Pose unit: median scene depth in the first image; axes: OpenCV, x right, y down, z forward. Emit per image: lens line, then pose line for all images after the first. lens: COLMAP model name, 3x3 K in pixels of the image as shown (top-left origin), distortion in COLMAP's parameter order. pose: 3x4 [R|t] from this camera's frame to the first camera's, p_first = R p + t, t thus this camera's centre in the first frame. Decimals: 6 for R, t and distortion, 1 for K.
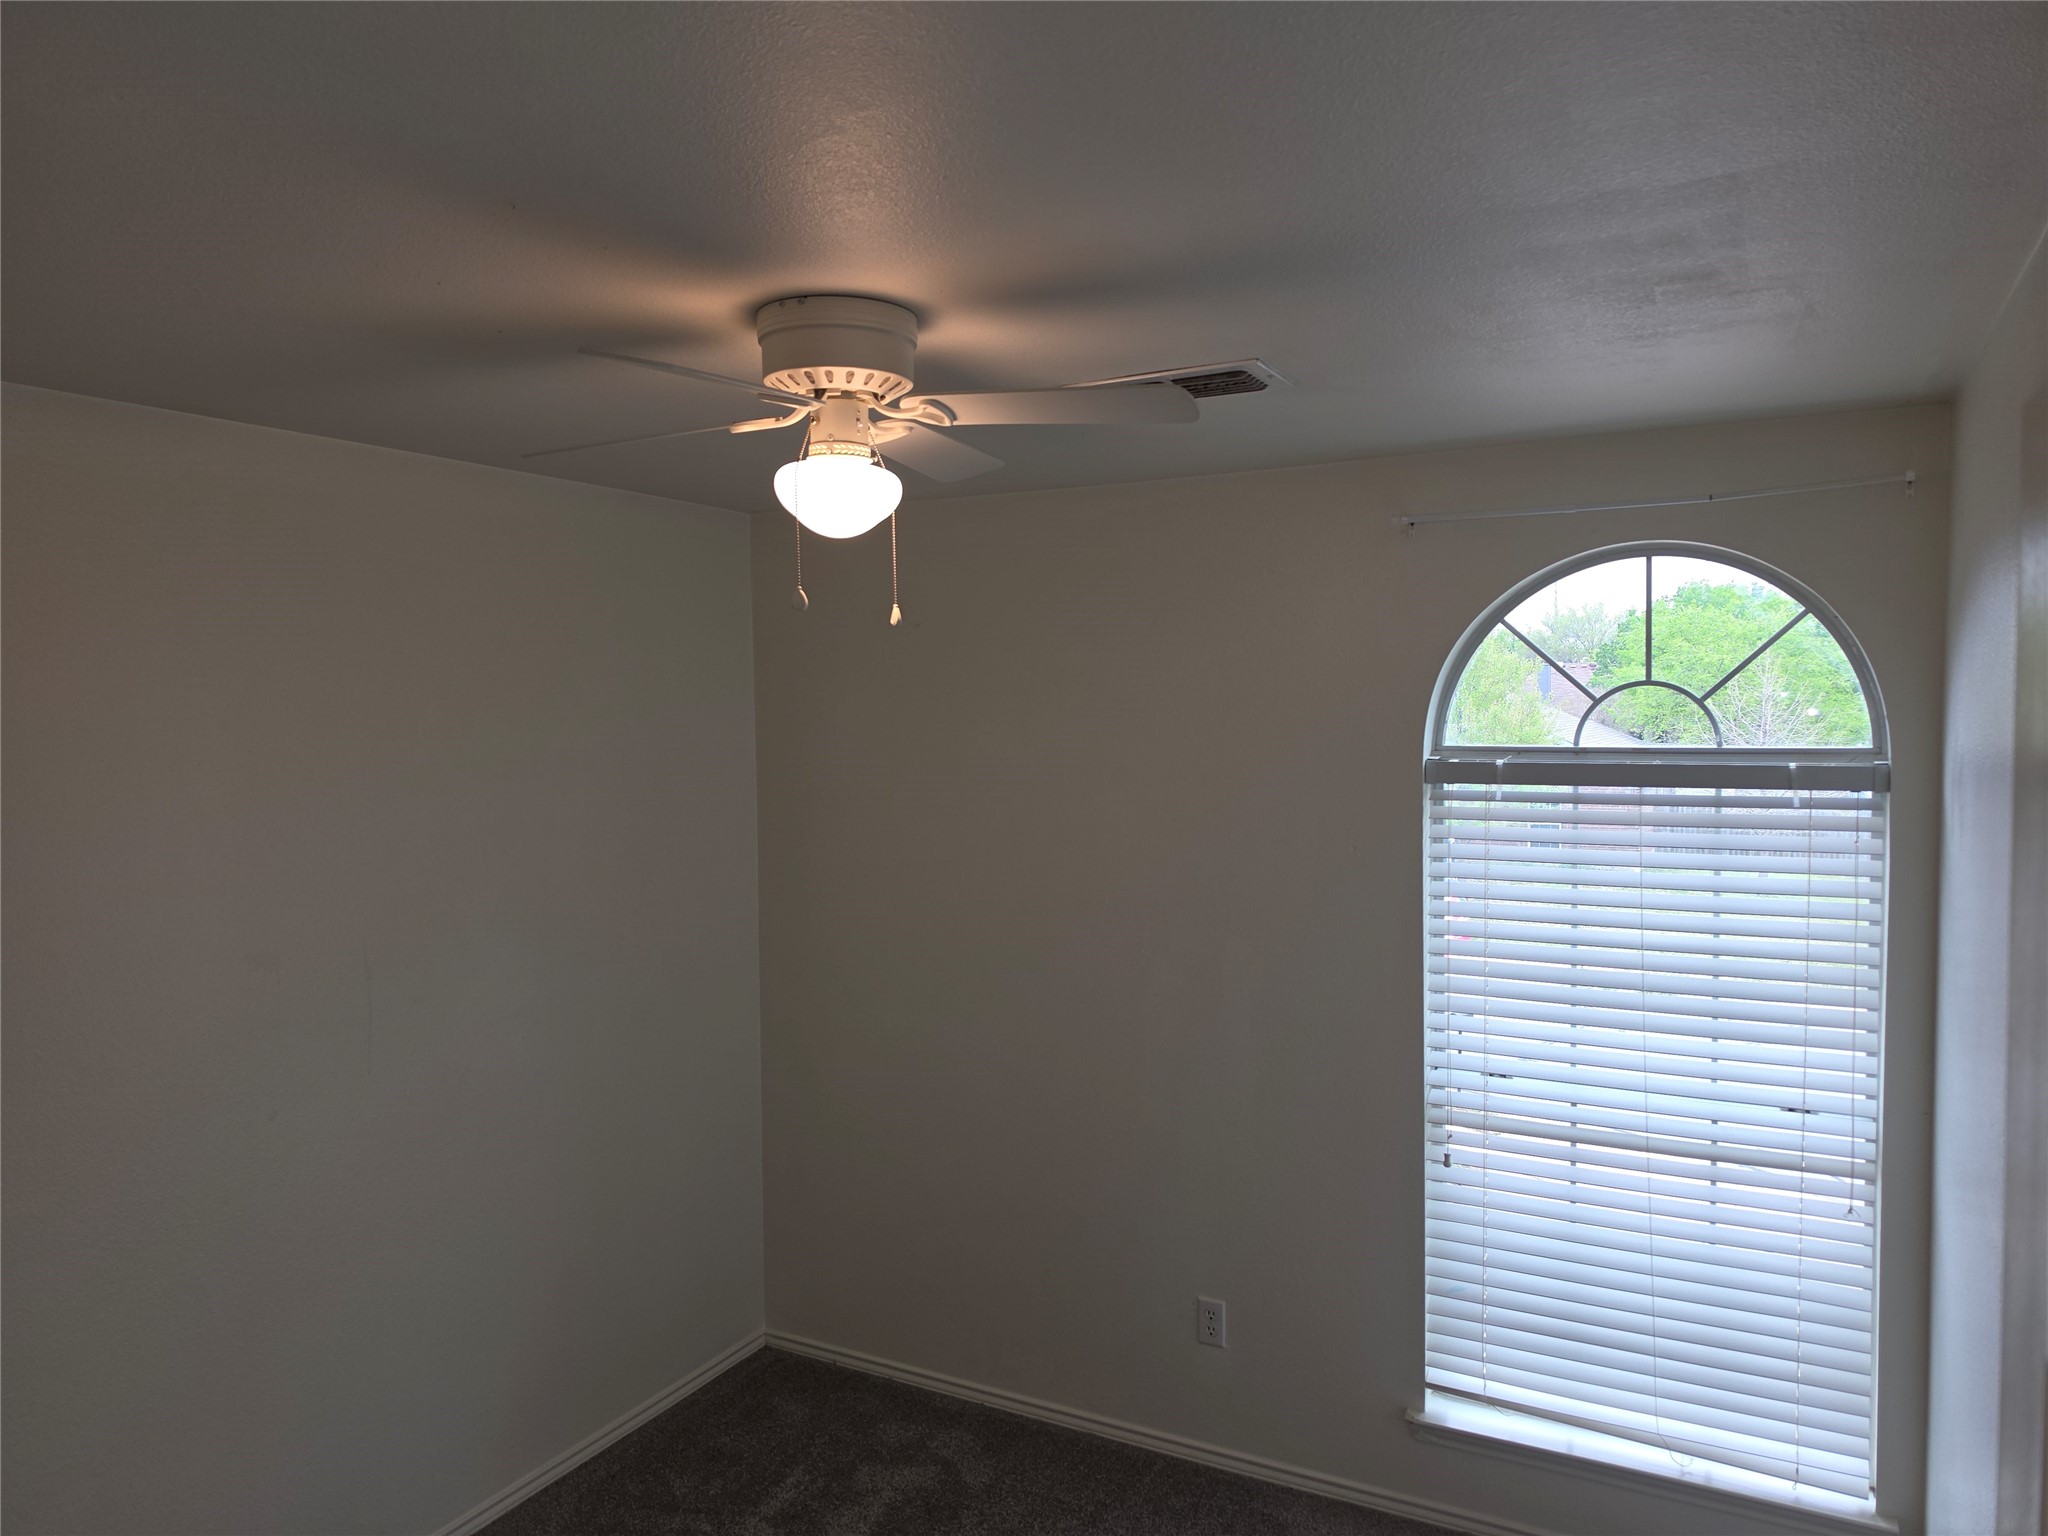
lens RADIAL K [[1409.8, 0, 1019.1], [0, 1409.8, 774.1], [0, 0, 1]] dist [0.049571, -0.052688]
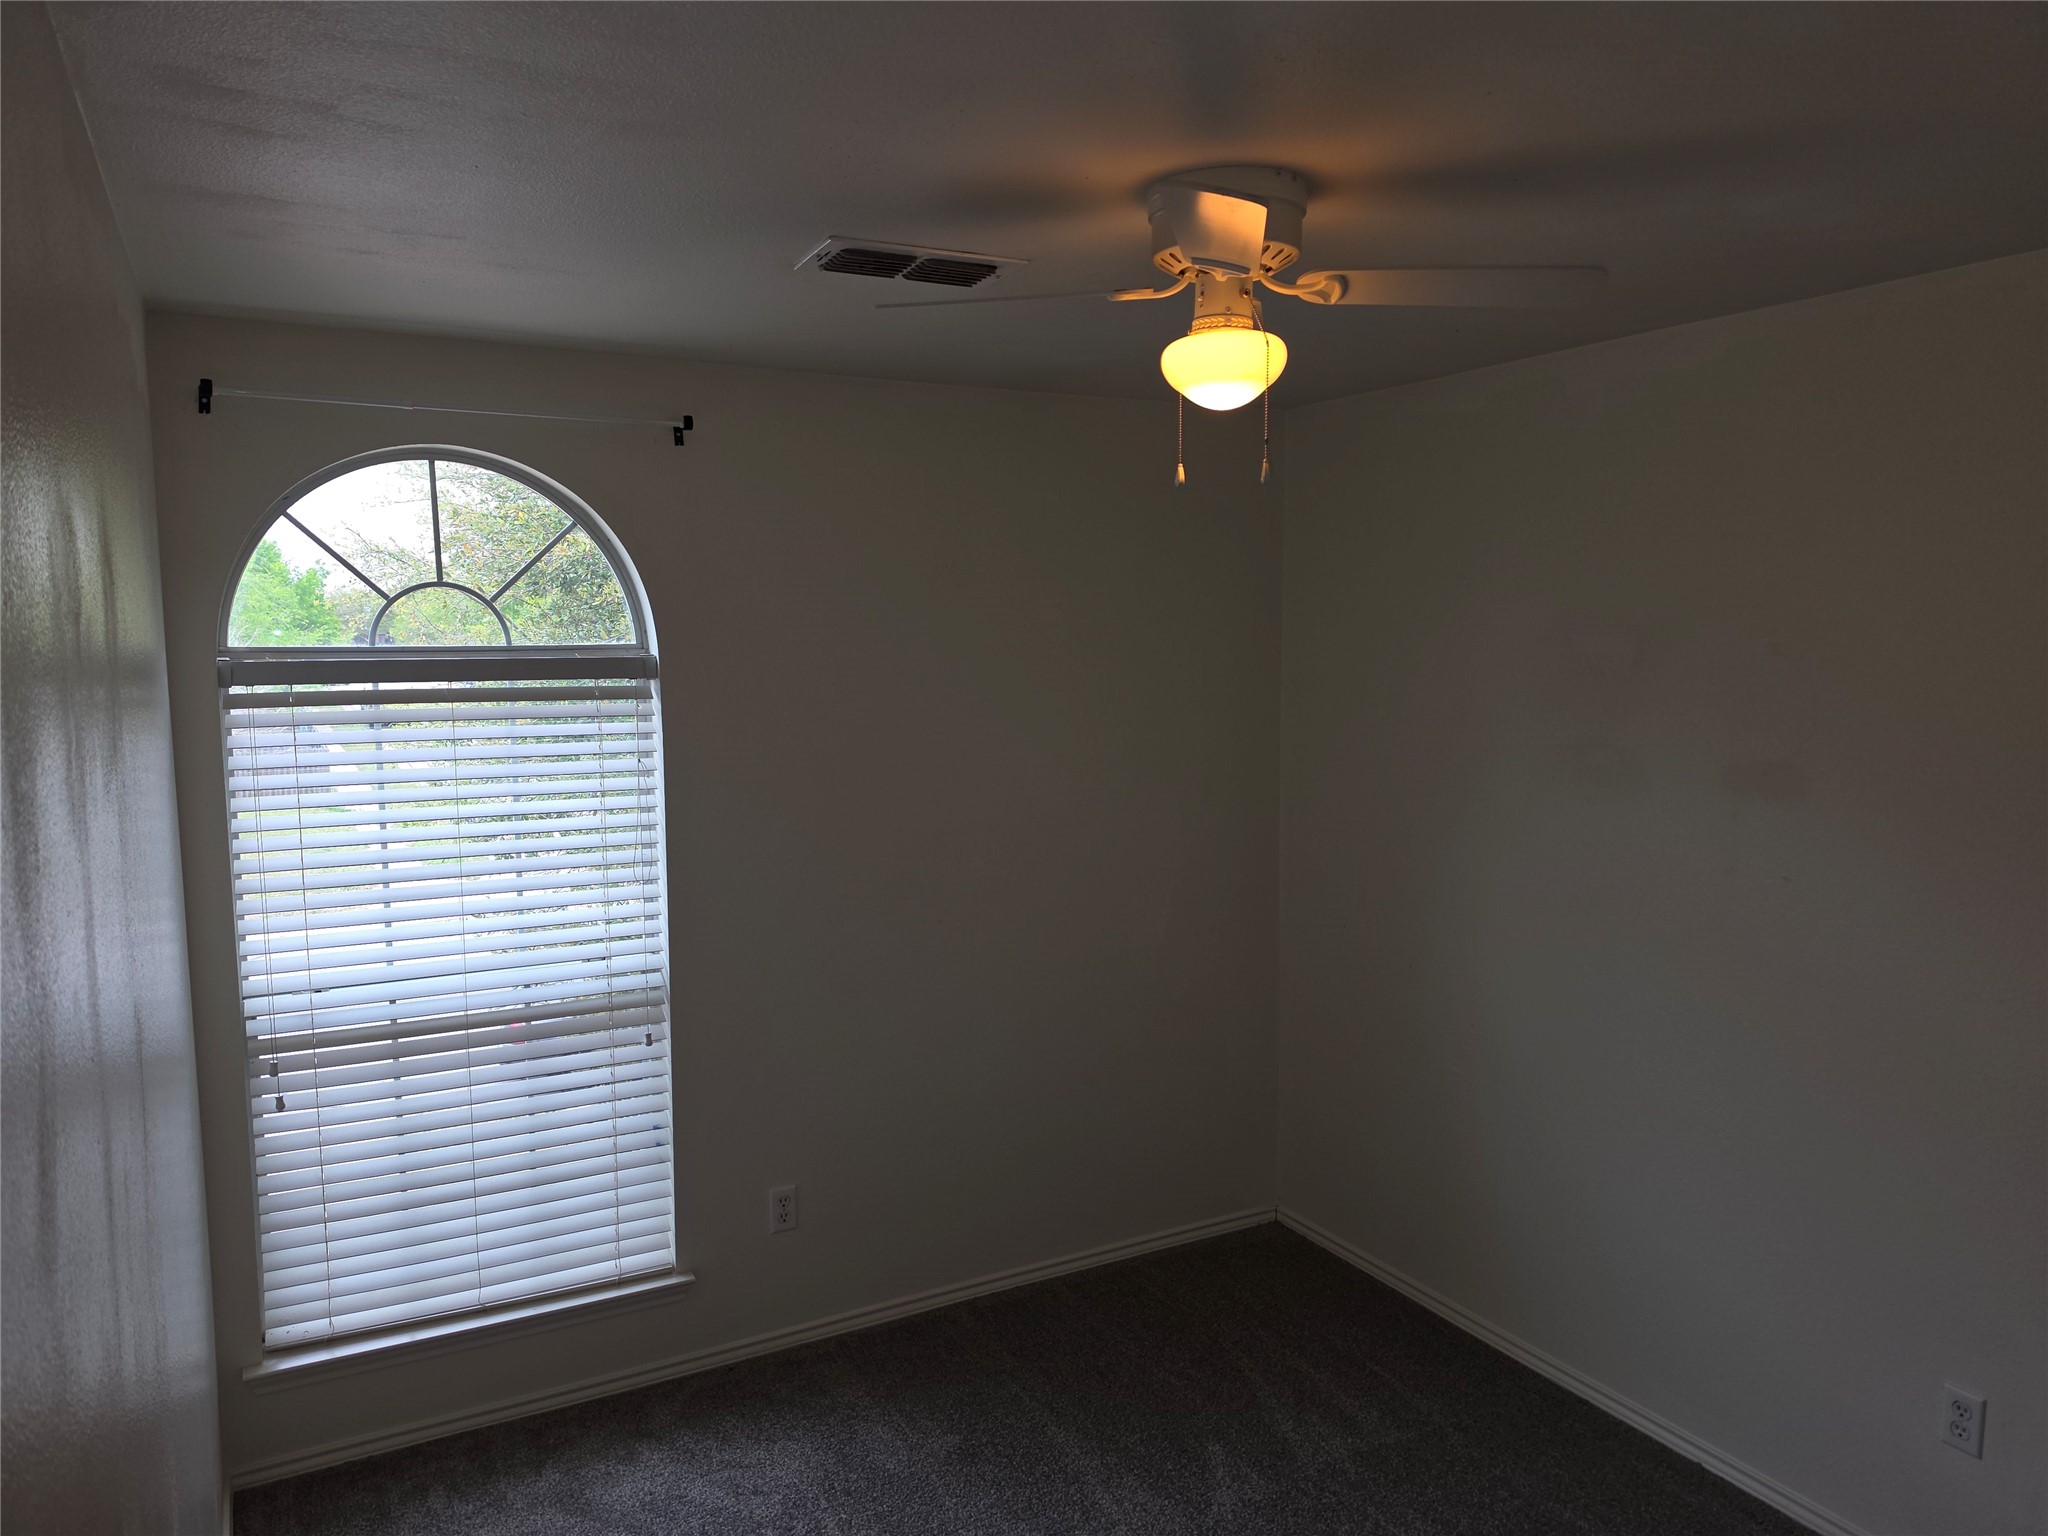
lens RADIAL K [[1409.8, 0, 1015.1], [0, 1409.8, 760.7], [0, 0, 1]] dist [0.049571, -0.052688]
pose [[0.568923, -0.081016, 0.818391, -0.179106], [0.038473, 0.996668, 0.071919, 0.005886], [-0.821491, -0.009431, 0.570144, 0.065301]]
